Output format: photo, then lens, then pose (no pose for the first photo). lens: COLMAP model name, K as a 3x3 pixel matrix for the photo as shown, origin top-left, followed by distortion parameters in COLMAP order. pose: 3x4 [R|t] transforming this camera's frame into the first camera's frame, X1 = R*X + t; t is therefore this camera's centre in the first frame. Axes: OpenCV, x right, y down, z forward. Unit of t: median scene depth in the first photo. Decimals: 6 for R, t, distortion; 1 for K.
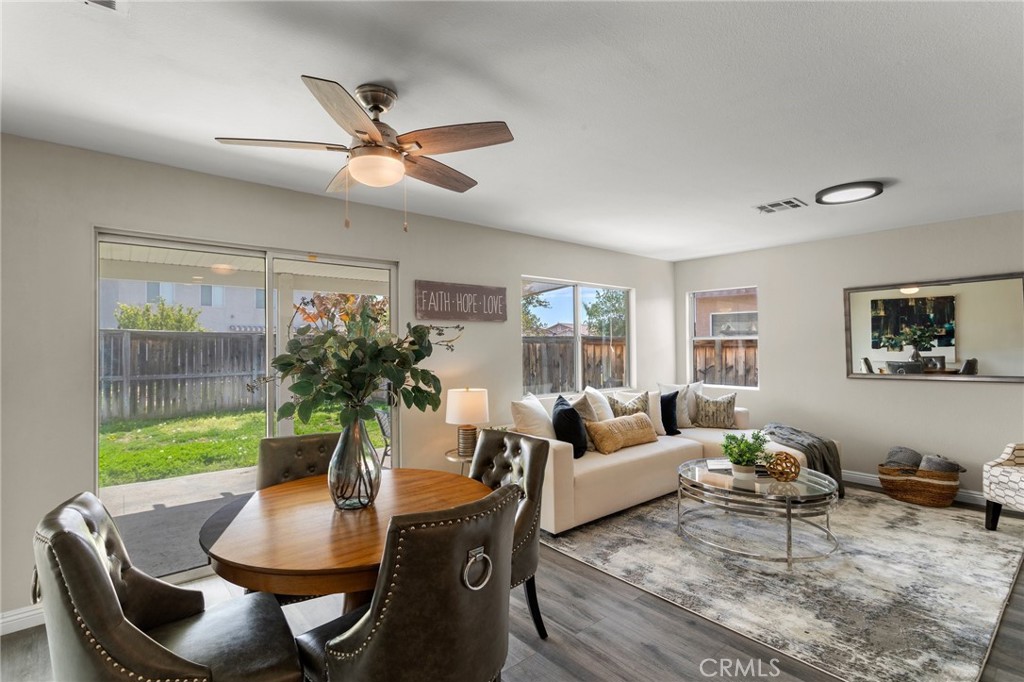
lens RADIAL K [[494.3, 0, 515.0], [0, 494.3, 338.2], [0, 0, 1]] dist [0.001657, 0.000794]
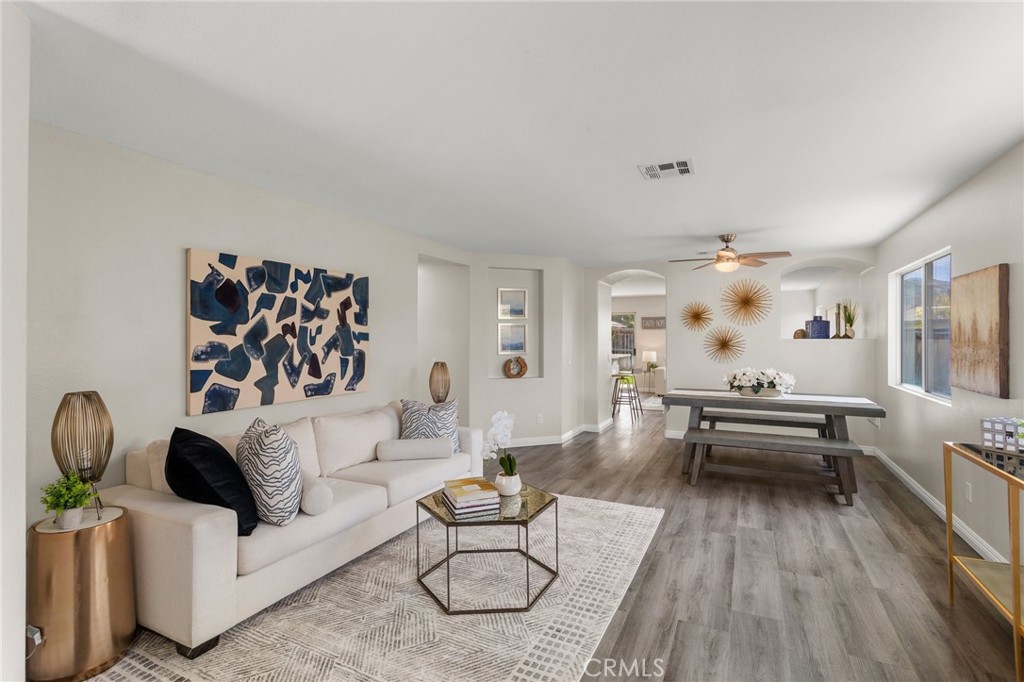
lens RADIAL K [[494.3, 0, 515.0], [0, 494.3, 338.2], [0, 0, 1]] dist [0.001657, 0.000794]
pose [[0.409432, 0.007882, -0.912307, 2.098625], [0.011416, 0.999840, 0.013761, -0.030831], [0.912269, -0.016050, 0.409276, -0.922714]]
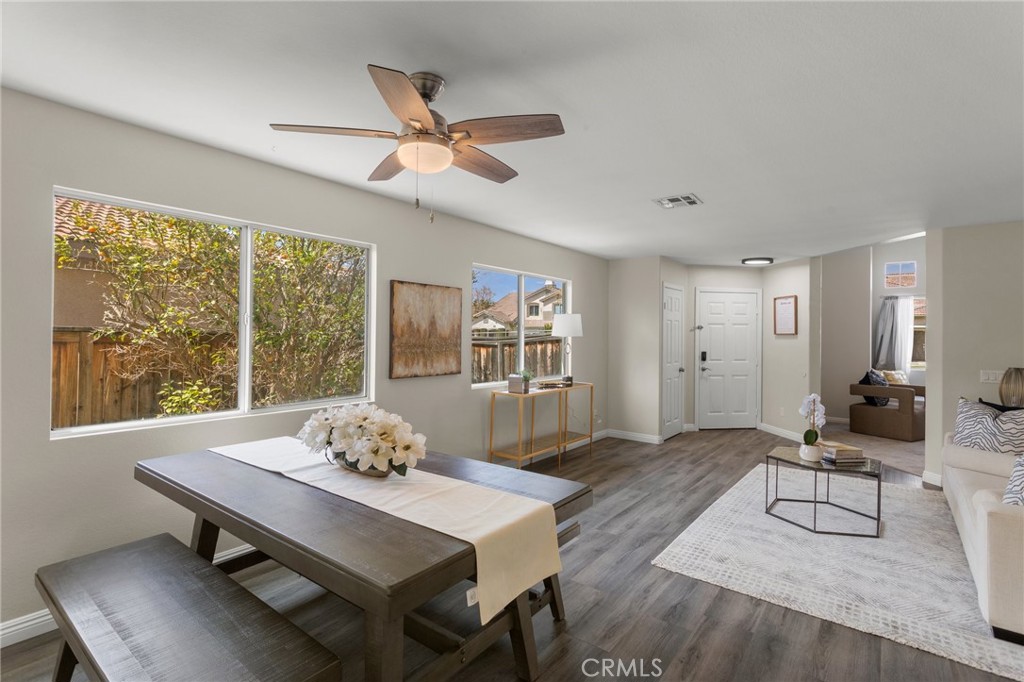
lens RADIAL K [[488.7, 0, 512.0], [0, 488.7, 341.0], [0, 0, 1]] dist [0.000962, 0.000396]
pose [[-0.211453, -0.004106, 0.977379, 0.785467], [-0.022085, 0.999756, -0.000578, -0.005242], [-0.977139, -0.021708, -0.211493, 0.016955]]
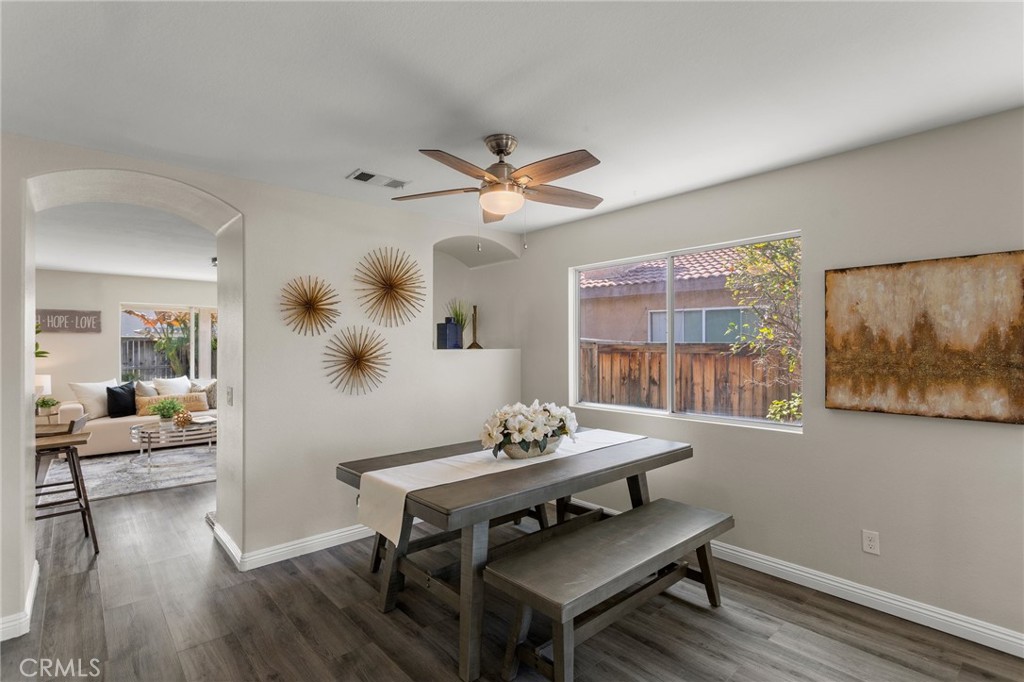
lens RADIAL K [[488.7, 0, 512.0], [0, 488.7, 341.0], [0, 0, 1]] dist [0.000962, 0.000396]
pose [[0.999746, 0.003325, 0.022276, 1.259014], [-0.003432, 0.999983, 0.004739, -0.020766], [-0.022260, -0.004814, 0.999741, -0.566204]]
